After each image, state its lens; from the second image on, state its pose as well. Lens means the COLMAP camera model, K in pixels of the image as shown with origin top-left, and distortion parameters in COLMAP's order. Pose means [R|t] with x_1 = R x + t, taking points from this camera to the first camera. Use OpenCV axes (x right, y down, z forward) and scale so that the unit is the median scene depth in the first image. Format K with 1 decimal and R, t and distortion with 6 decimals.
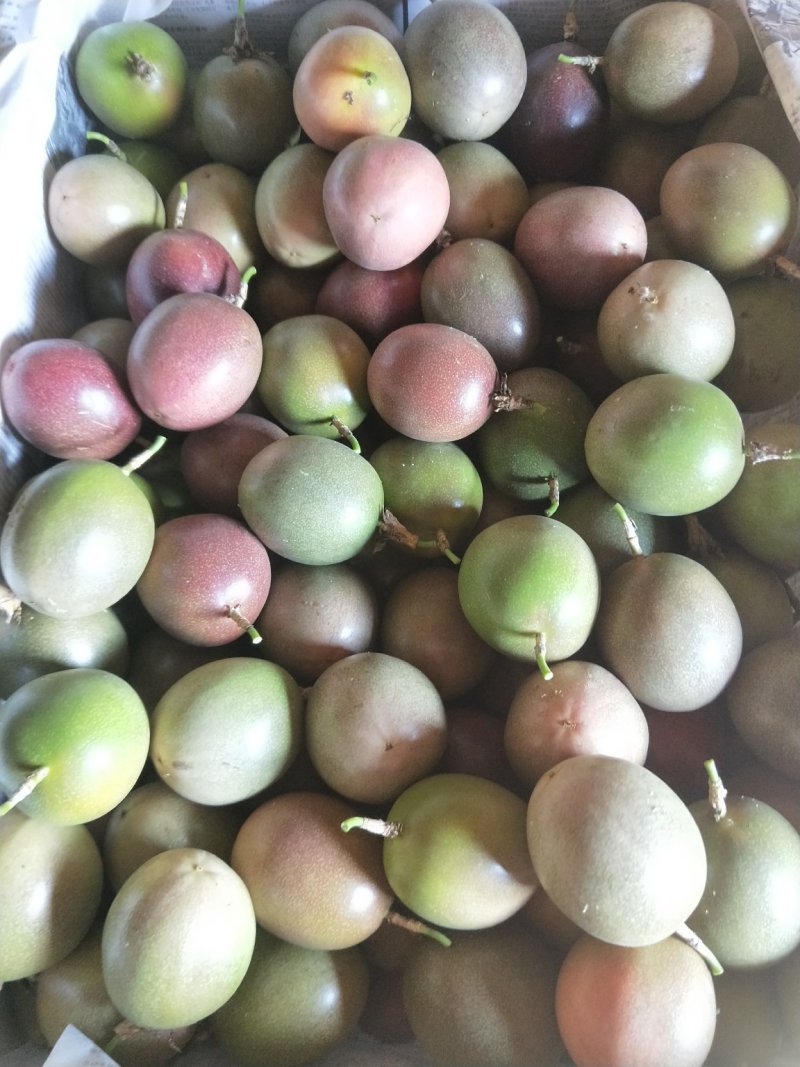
lens RADIAL K [[864.0, 0, 402.6], [0, 864.0, 531.3], [0, 0, 1]] dist [0.000172, -0.012424]
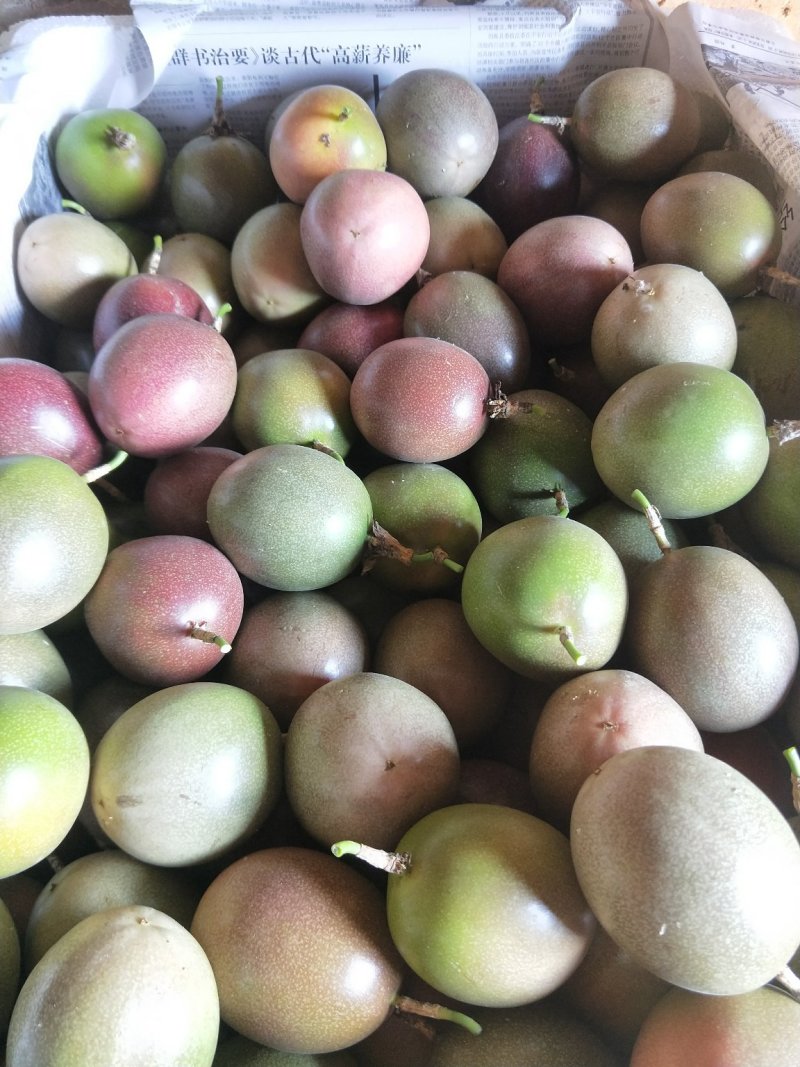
lens RADIAL K [[864.0, 0, 404.0], [0, 864.0, 537.3], [0, 0, 1]] dist [0.000172, -0.012424]
pose [[0.999006, -0.033473, 0.029444, -0.016940], [0.039787, 0.967380, -0.250186, 0.218435], [-0.020109, 0.251109, 0.967750, 0.151357]]
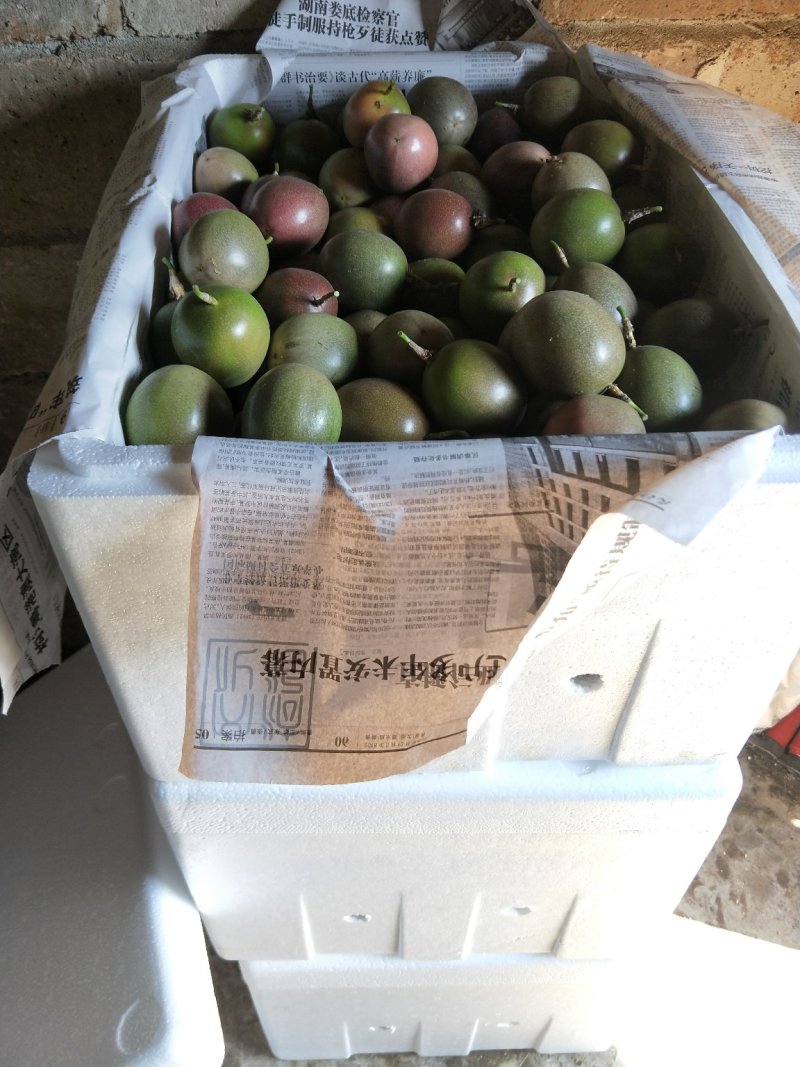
lens RADIAL K [[864.0, 0, 420.4], [0, 864.0, 517.7], [0, 0, 1]] dist [0.000172, -0.012424]
pose [[0.998196, -0.032628, 0.050392, -0.100023], [0.050898, 0.905074, -0.422197, 1.092291], [-0.031833, 0.424000, 0.905103, -0.258472]]
